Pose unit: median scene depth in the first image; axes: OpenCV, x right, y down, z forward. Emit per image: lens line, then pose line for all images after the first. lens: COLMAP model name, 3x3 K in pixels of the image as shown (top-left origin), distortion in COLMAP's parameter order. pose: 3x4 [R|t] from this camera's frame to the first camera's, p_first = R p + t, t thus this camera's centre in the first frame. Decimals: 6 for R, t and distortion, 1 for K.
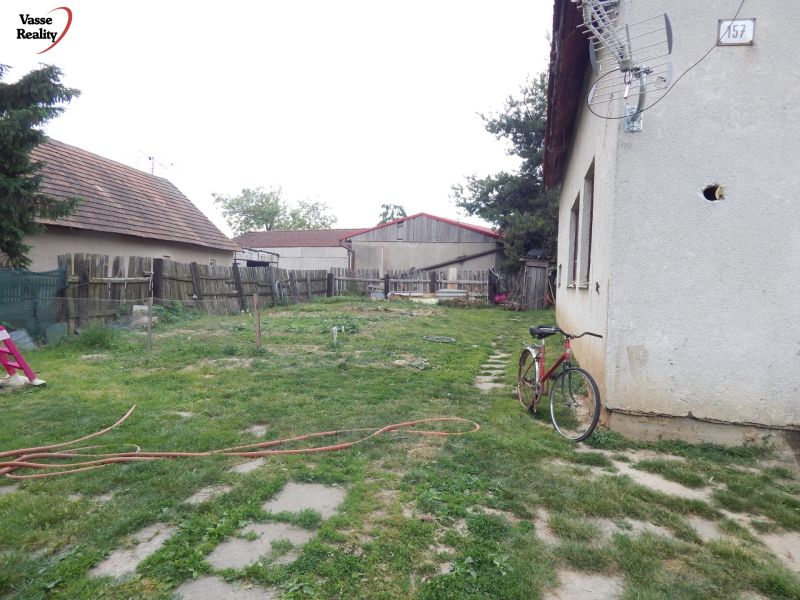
lens RADIAL K [[534.0, 0, 401.8], [0, 534.0, 296.5], [0, 0, 1]] dist [0.003462, 0.006263]
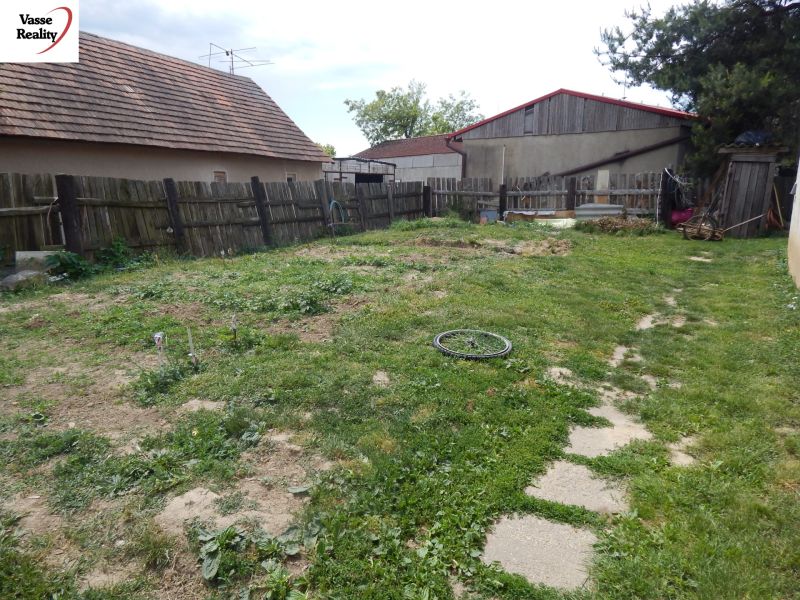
lens RADIAL K [[534.0, 0, 401.8], [0, 534.0, 296.5], [0, 0, 1]] dist [0.003462, 0.006263]
pose [[0.949004, 0.028695, -0.313956, 0.070416], [0.022923, 0.986933, 0.159493, -0.011500], [0.314431, -0.158556, 0.935945, 0.280673]]
